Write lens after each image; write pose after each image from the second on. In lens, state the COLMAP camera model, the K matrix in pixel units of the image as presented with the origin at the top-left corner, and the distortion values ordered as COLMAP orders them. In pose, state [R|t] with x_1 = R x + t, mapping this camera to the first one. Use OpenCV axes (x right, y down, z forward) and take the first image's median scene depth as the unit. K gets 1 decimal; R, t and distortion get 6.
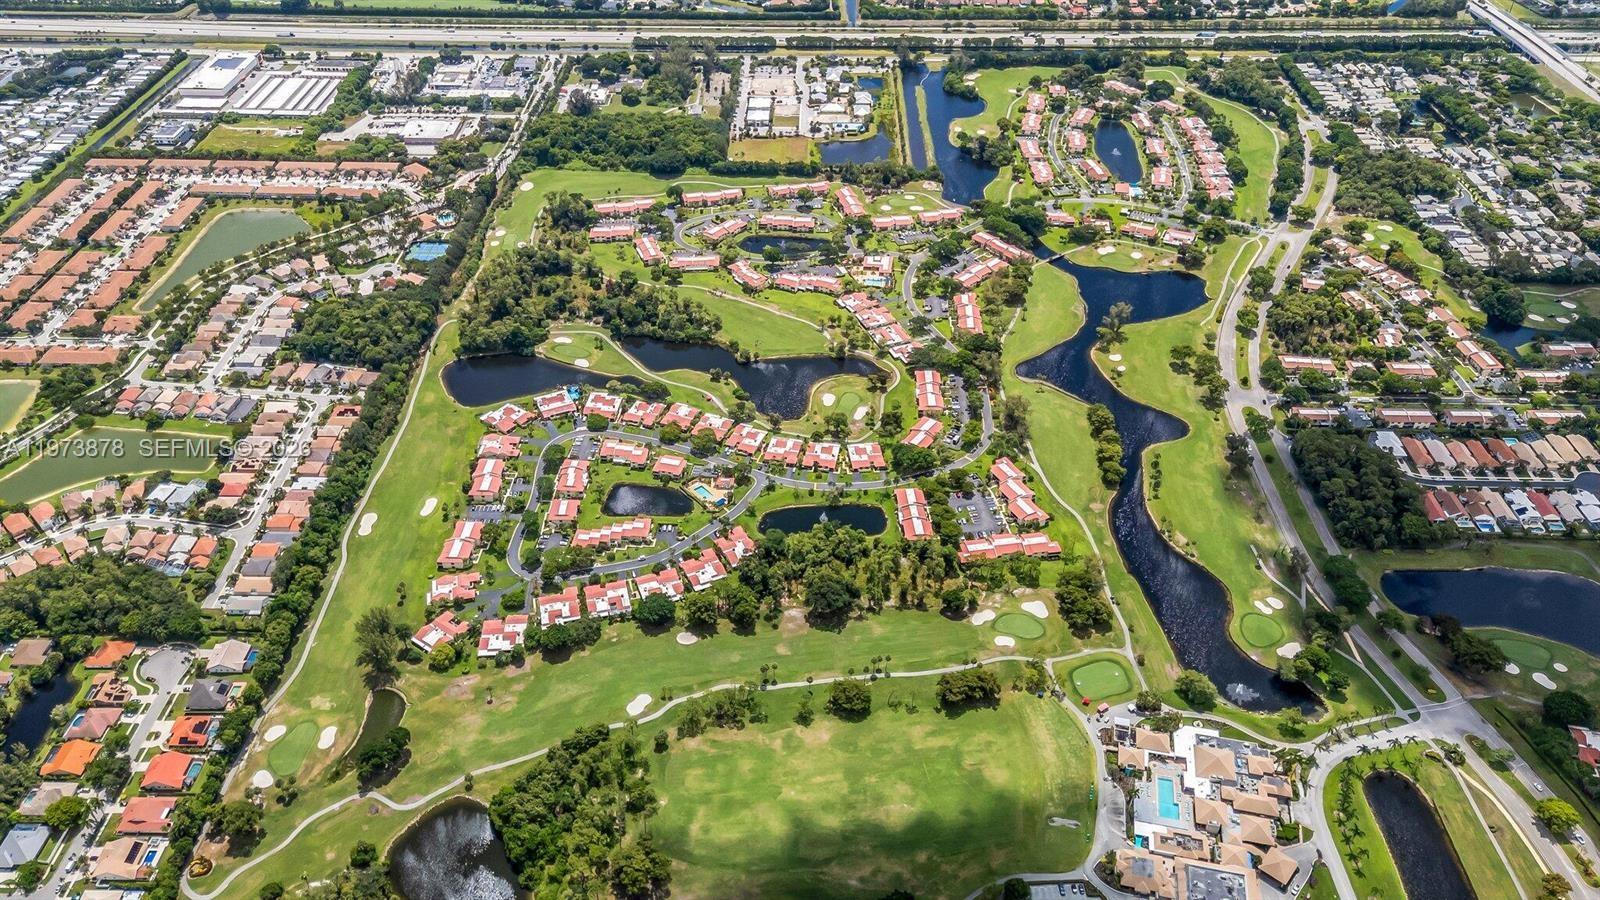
lens RADIAL K [[1193.6, 0, 800.0], [0, 1193.6, 450.0], [0, 0, 1]] dist [0.054415, -0.042573]
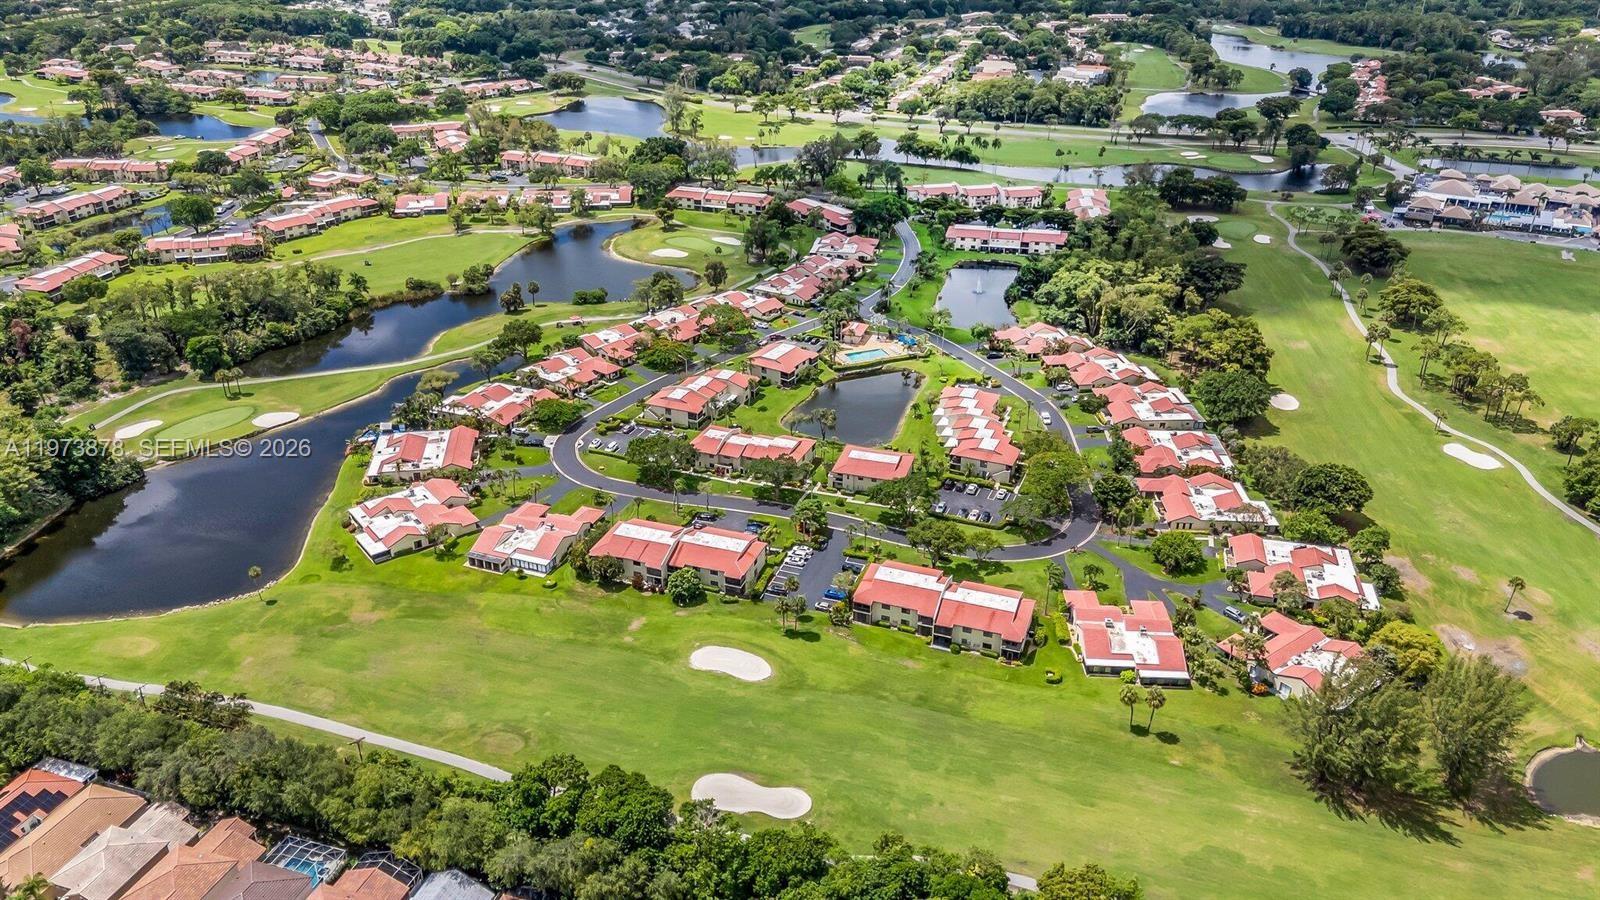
lens RADIAL K [[1193.6, 0, 800.0], [0, 1193.6, 450.0], [0, 0, 1]] dist [0.054415, -0.042573]
pose [[0.292260, -0.429532, 0.854451, -0.501048], [0.580780, 0.789551, 0.198254, -0.046000], [-0.759789, 0.438306, 0.480218, 0.731192]]
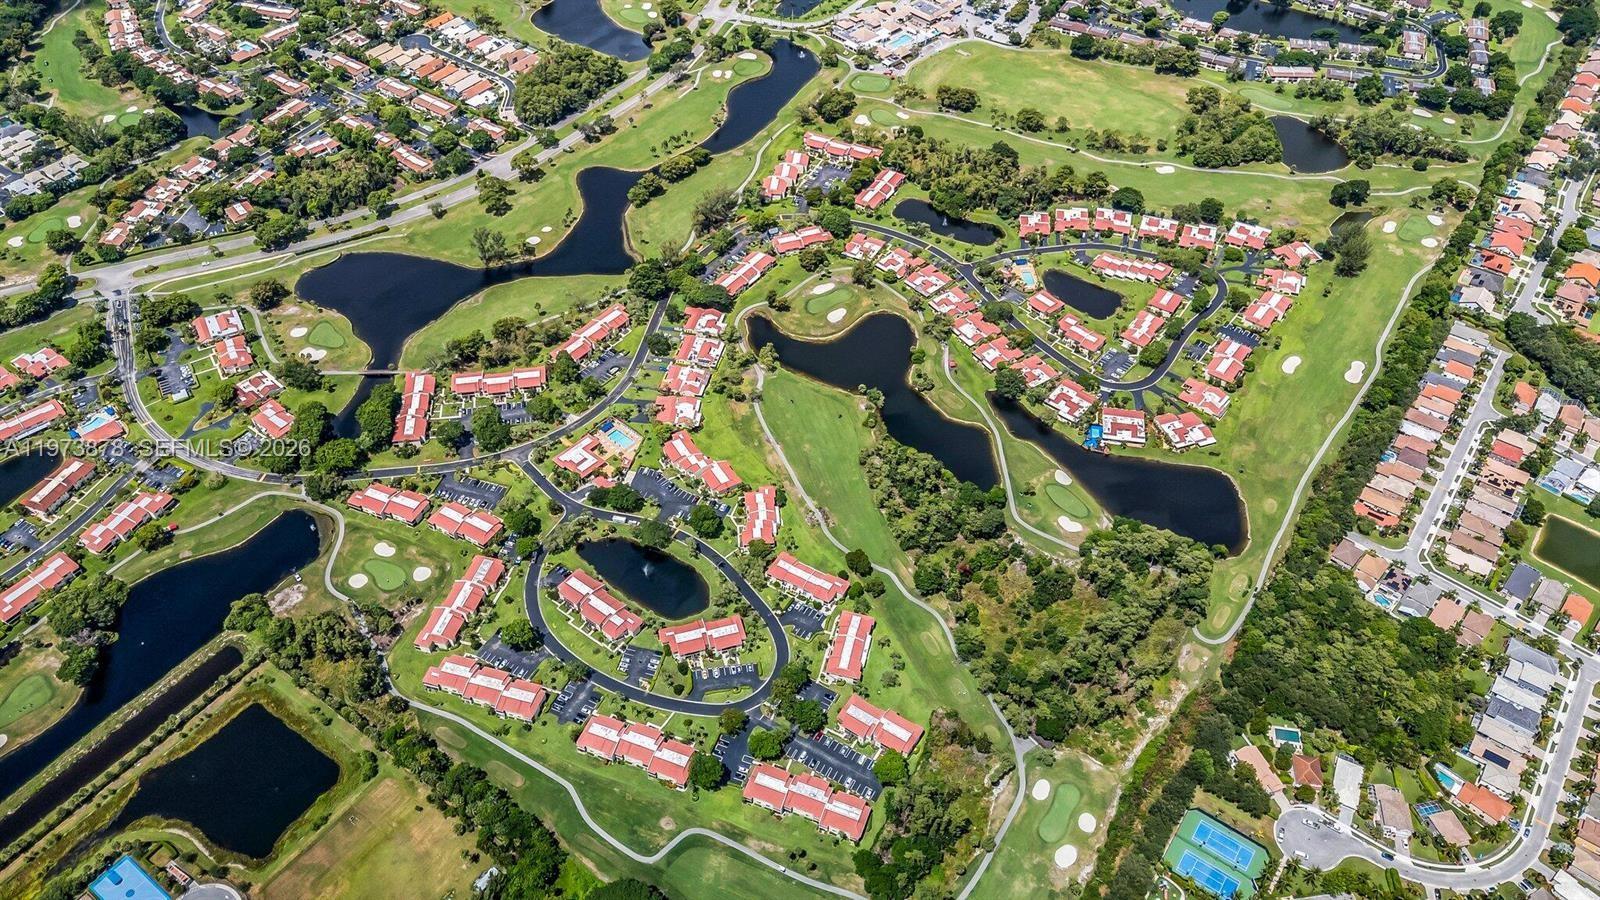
lens RADIAL K [[1193.6, 0, 800.0], [0, 1193.6, 450.0], [0, 0, 1]] dist [0.054415, -0.042573]
pose [[-0.820727, -0.413142, 0.394614, -0.358709], [0.343751, 0.194597, 0.918677, -0.880070], [-0.456335, 0.889632, -0.017693, 1.142288]]
